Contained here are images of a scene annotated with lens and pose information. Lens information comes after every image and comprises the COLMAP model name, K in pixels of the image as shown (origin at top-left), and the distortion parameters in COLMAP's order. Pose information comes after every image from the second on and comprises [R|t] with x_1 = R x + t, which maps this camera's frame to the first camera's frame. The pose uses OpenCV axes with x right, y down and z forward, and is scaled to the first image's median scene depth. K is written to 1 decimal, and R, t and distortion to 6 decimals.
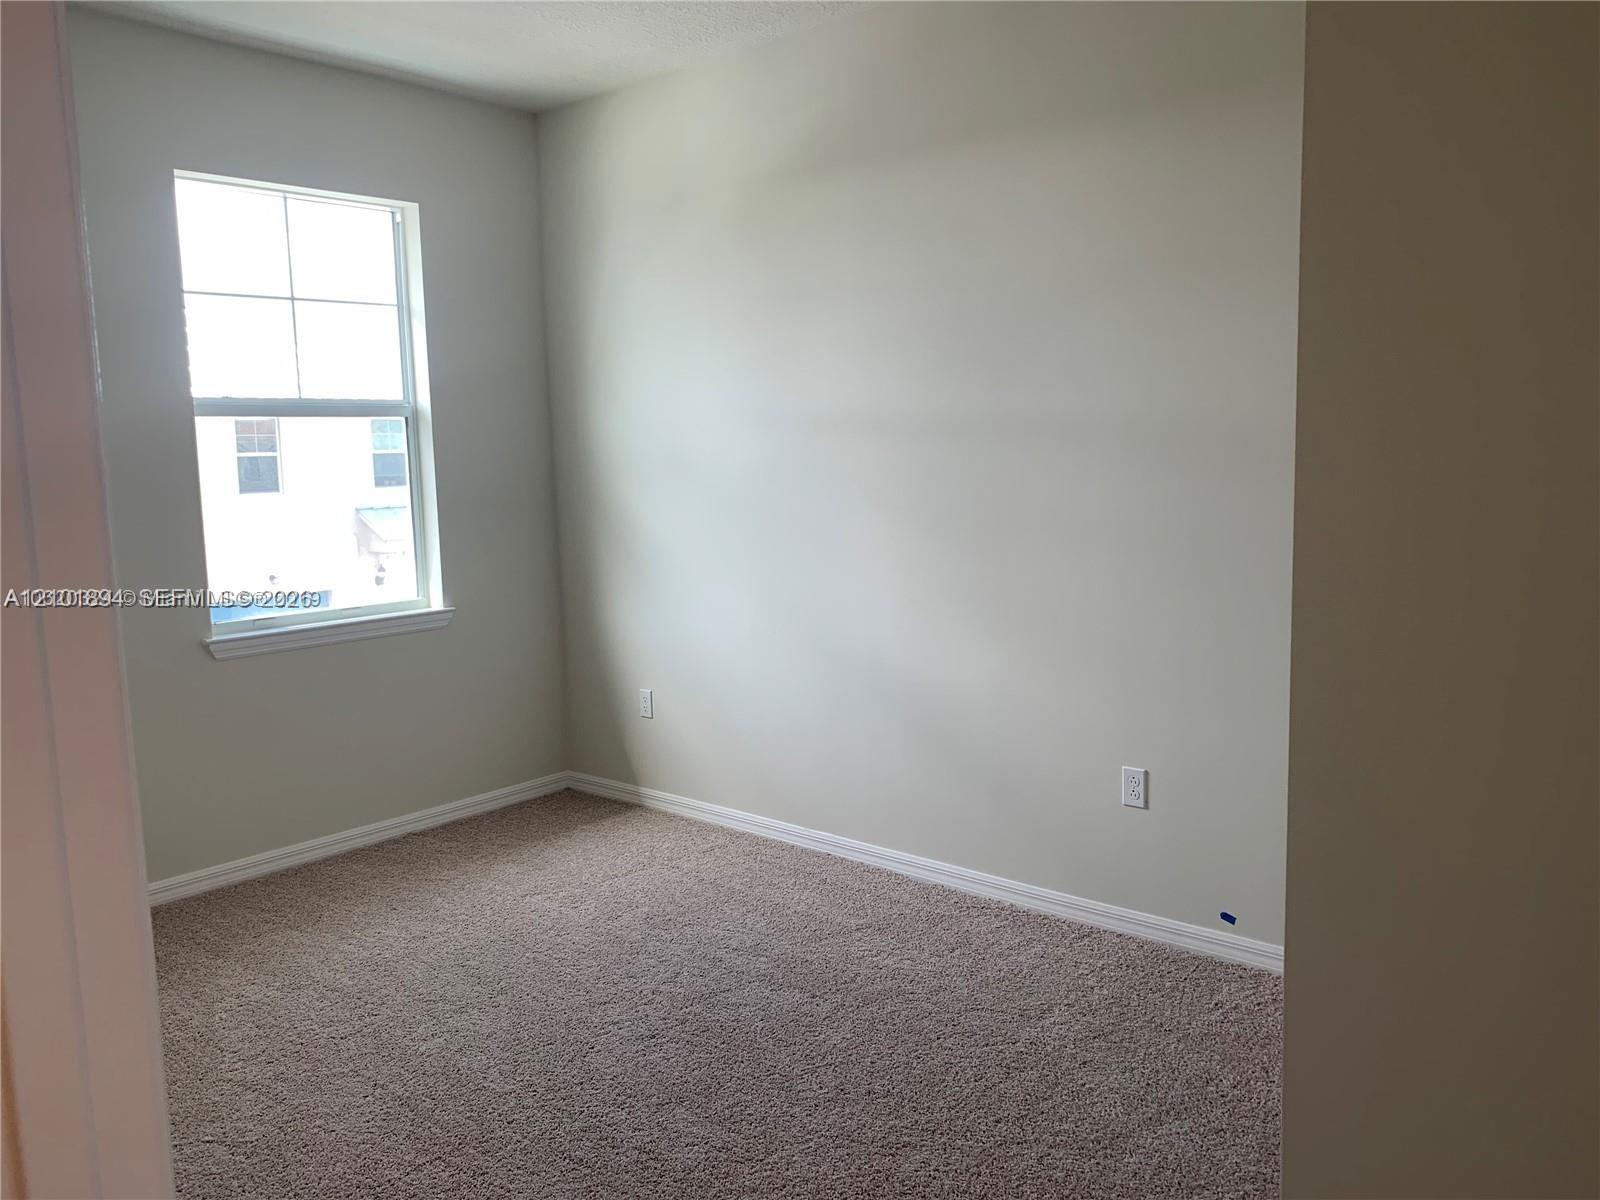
lens RADIAL K [[1214.3, 0, 785.1], [0, 1214.3, 610.8], [0, 0, 1]] dist [0.040583, -0.053001]
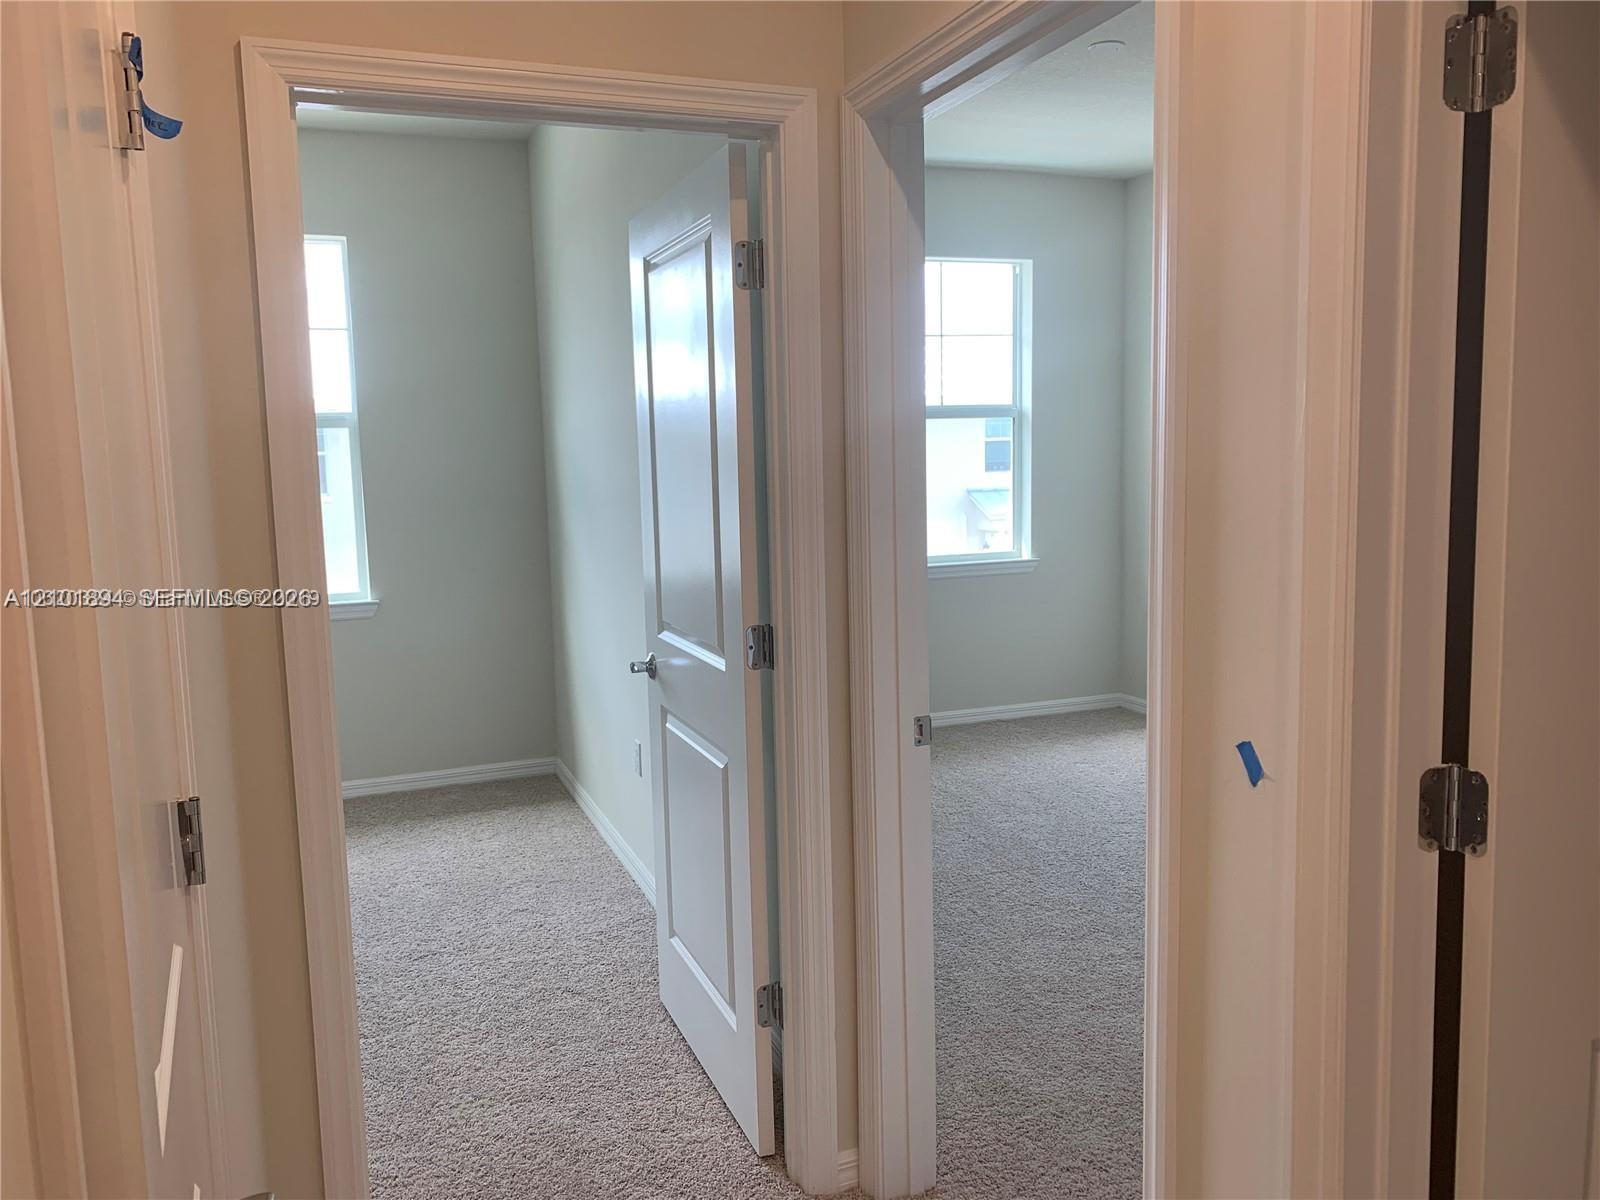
lens RADIAL K [[1214.3, 0, 791.2], [0, 1214.3, 584.5], [0, 0, 1]] dist [0.040583, -0.053001]
pose [[0.887291, 0.053804, -0.458061, 0.101768], [-0.058588, 0.998275, 0.003769, 0.037255], [0.457473, 0.023493, 0.888913, -0.318837]]
